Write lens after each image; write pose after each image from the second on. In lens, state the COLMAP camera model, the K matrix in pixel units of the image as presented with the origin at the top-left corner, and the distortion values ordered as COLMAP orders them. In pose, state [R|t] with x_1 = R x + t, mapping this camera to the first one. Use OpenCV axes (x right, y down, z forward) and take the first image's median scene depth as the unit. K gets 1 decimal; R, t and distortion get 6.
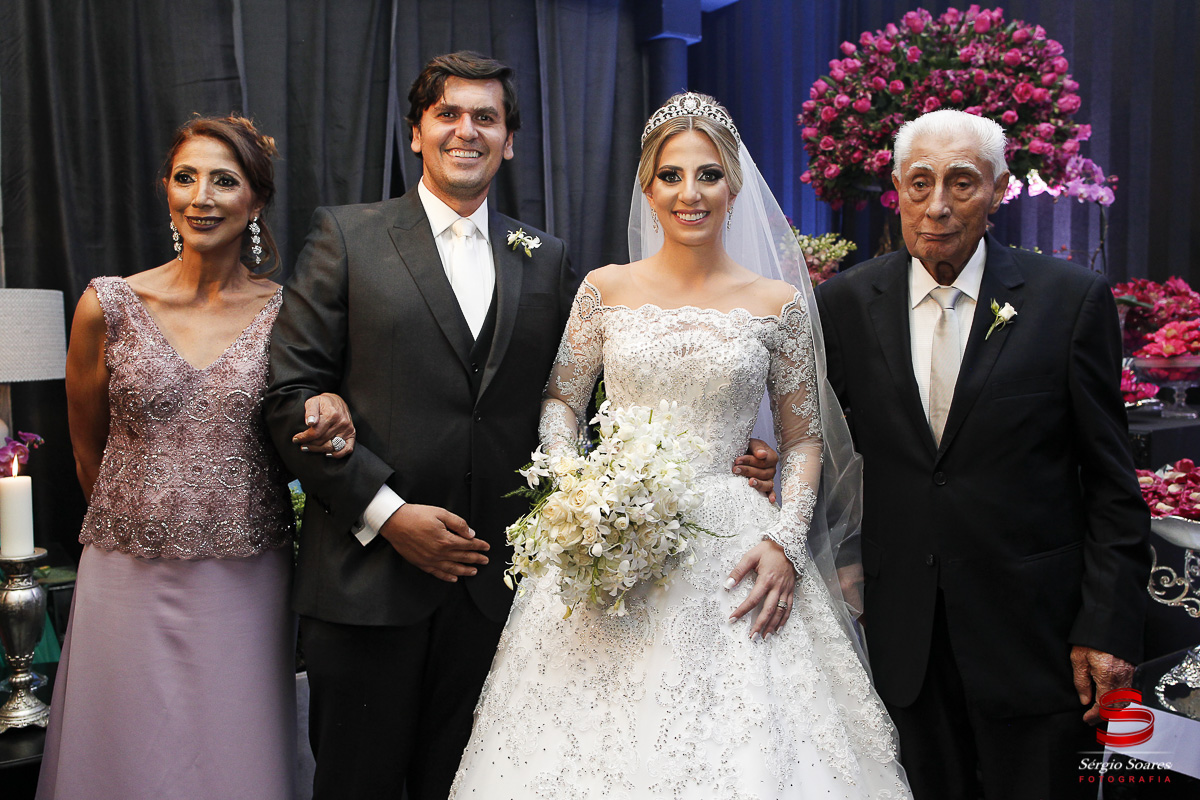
lens RADIAL K [[1068.4, 0, 598.3], [0, 1068.4, 404.2], [0, 0, 1]] dist [-0.053892, 0.050812]
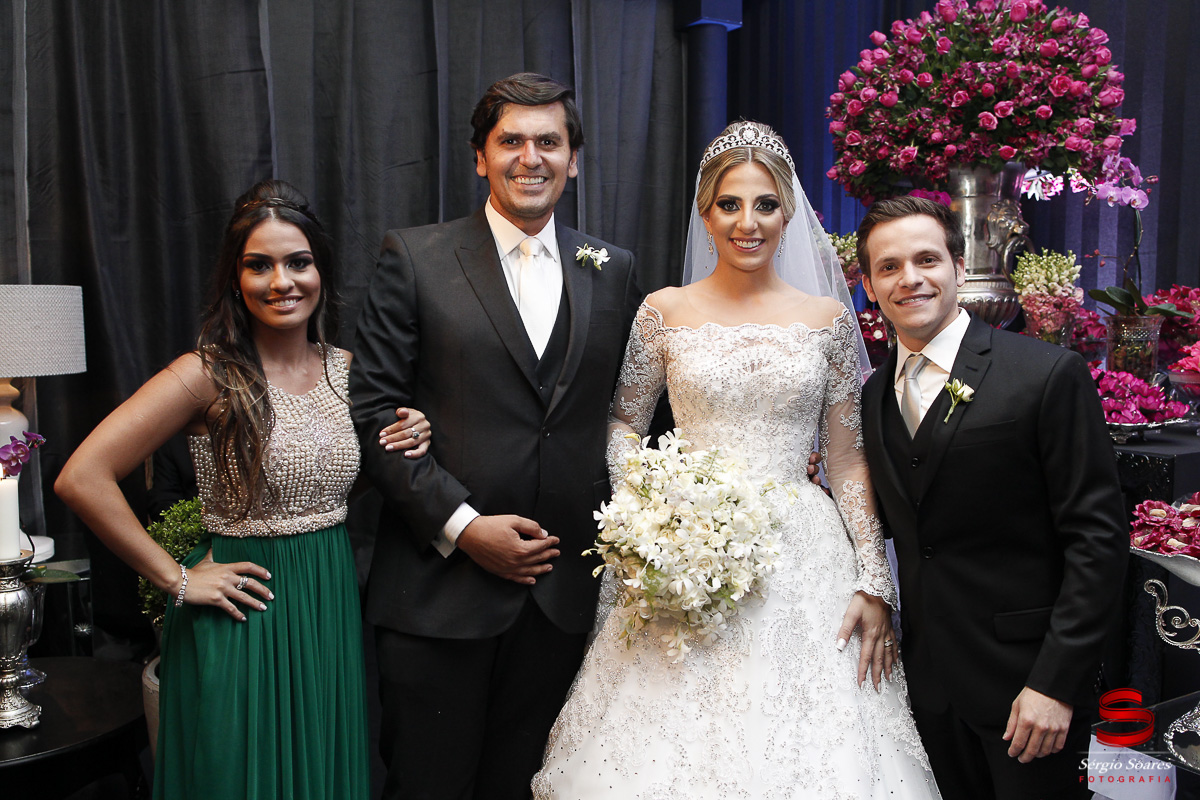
lens RADIAL K [[1068.4, 0, 594.8], [0, 1068.4, 406.0], [0, 0, 1]] dist [-0.053892, 0.050812]
pose [[0.997490, 0.016711, -0.068809, 0.055097], [-0.015285, 0.999659, 0.021192, -0.021903], [0.069140, -0.020087, 0.997405, 0.025720]]
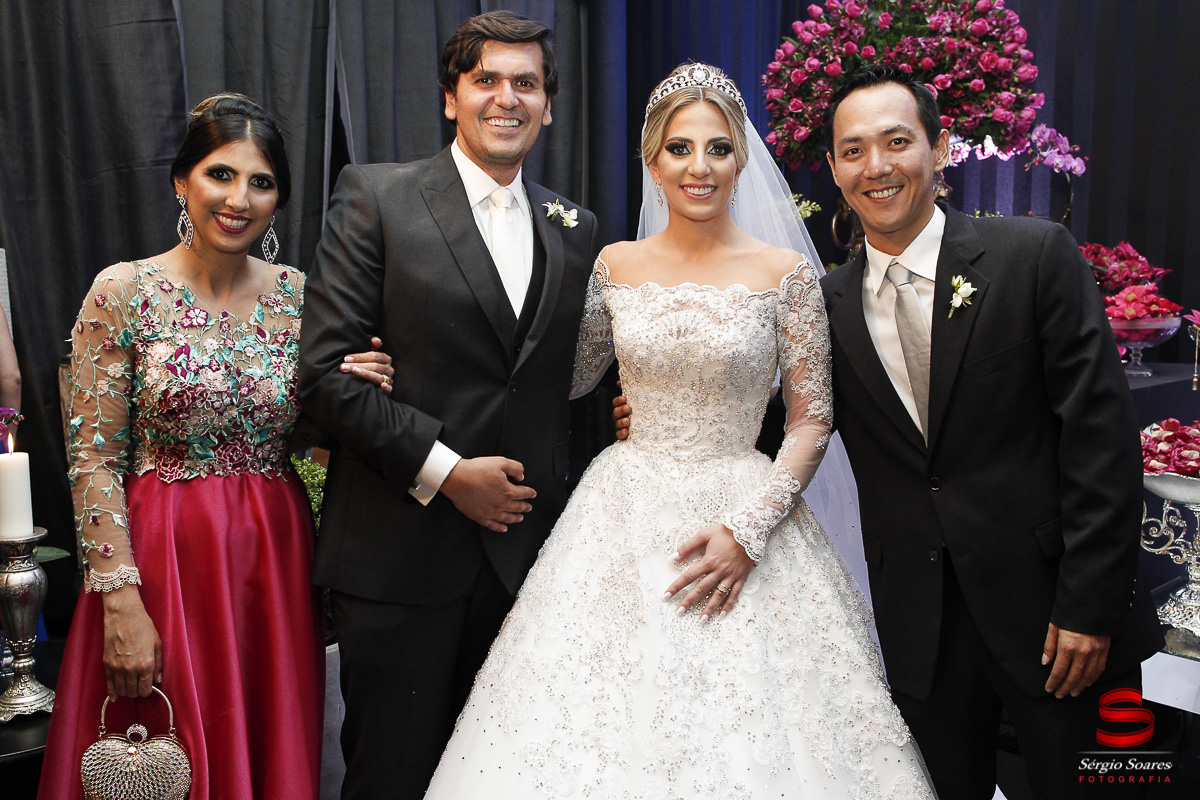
lens RADIAL K [[1068.4, 0, 602.1], [0, 1068.4, 405.7], [0, 0, 1]] dist [-0.053892, 0.050812]
pose [[0.992584, -0.012225, 0.120948, -0.098156], [0.005998, 0.998644, 0.051717, -0.013095], [-0.121417, -0.050608, 0.991311, 0.001631]]
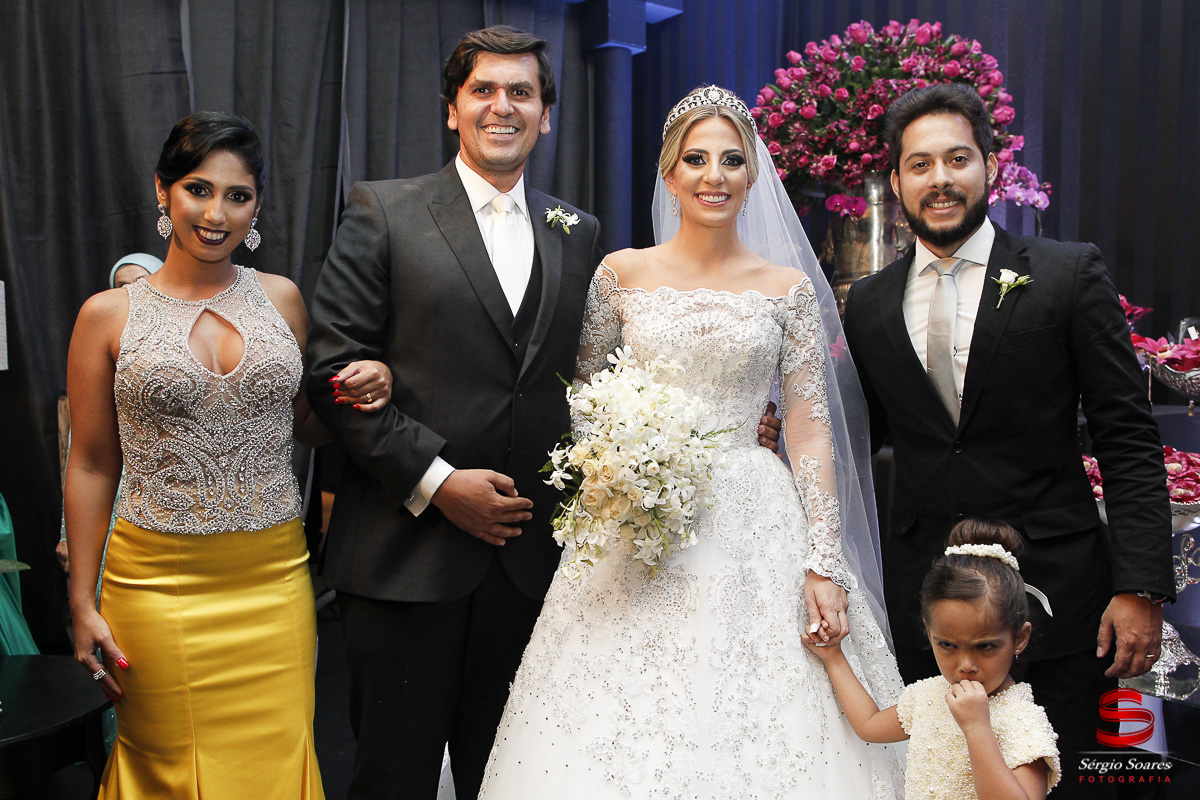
lens RADIAL K [[1068.4, 0, 599.2], [0, 1068.4, 403.3], [0, 0, 1]] dist [-0.053892, 0.050812]
pose [[0.997703, 0.006799, 0.067405, -0.021846], [-0.005698, 0.999847, -0.016516, 0.019937], [-0.067507, 0.016094, 0.997589, -0.012313]]
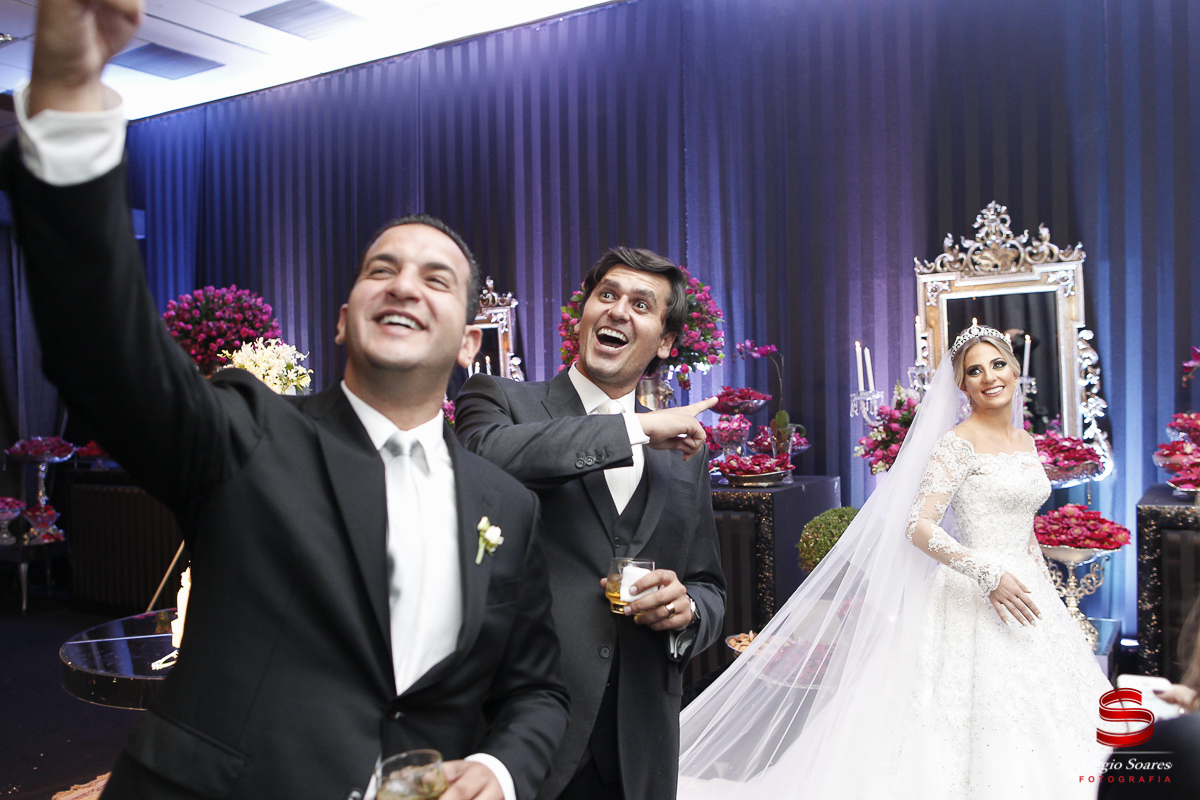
lens RADIAL K [[1068.4, 0, 602.7], [0, 1068.4, 397.5], [0, 0, 1]] dist [-0.053892, 0.050812]
pose [[0.906386, -0.010507, 0.422321, 0.123949], [0.037355, 0.997768, -0.055349, 0.003806], [-0.420796, 0.065943, 0.904755, -1.341125]]
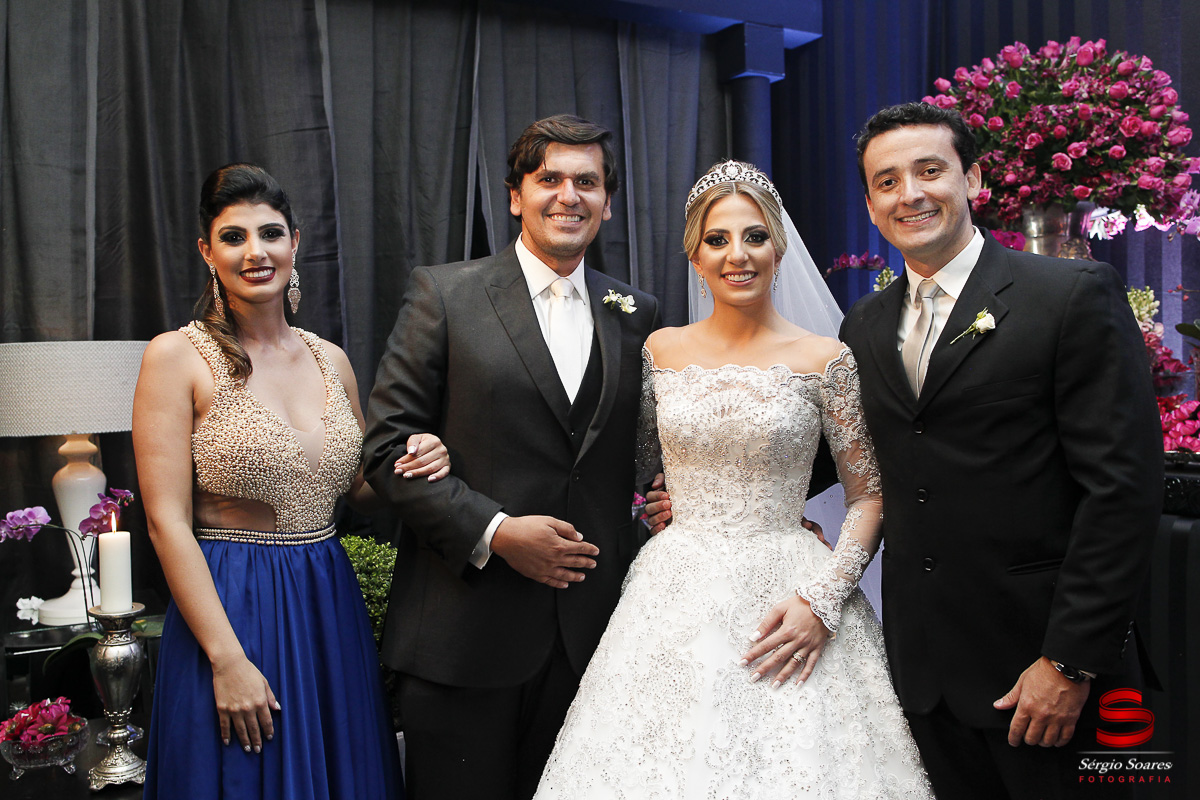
lens RADIAL K [[1068.4, 0, 595.8], [0, 1068.4, 402.9], [0, 0, 1]] dist [-0.053892, 0.050812]
pose [[0.997422, -0.006478, -0.071461, -0.015302], [0.004234, 0.999494, -0.031512, -0.014537], [0.071629, 0.031128, 0.996946, 0.016087]]
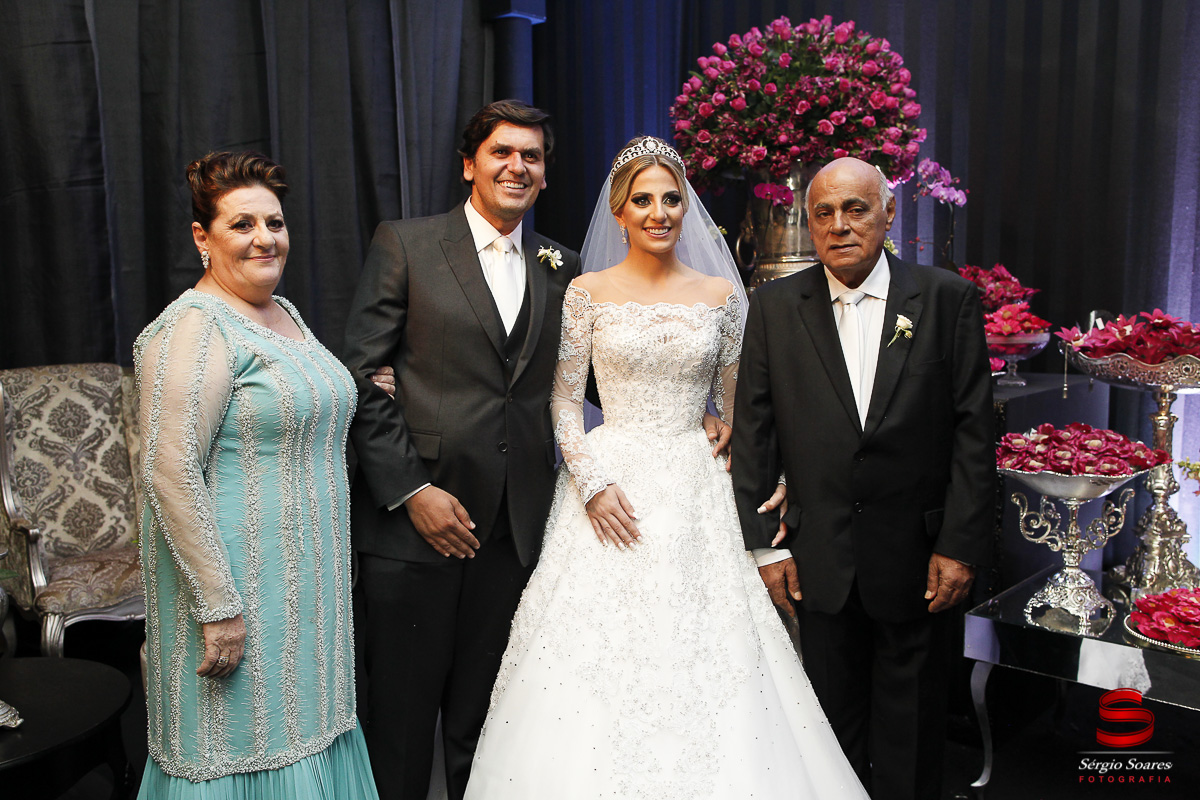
lens RADIAL K [[1068.4, 0, 607.2], [0, 1068.4, 407.0], [0, 0, 1]] dist [-0.053892, 0.050812]
pose [[0.971910, -0.024850, 0.234035, -0.147705], [0.014987, 0.998927, 0.043830, -0.018651], [-0.234873, -0.039091, 0.971240, -0.048593]]
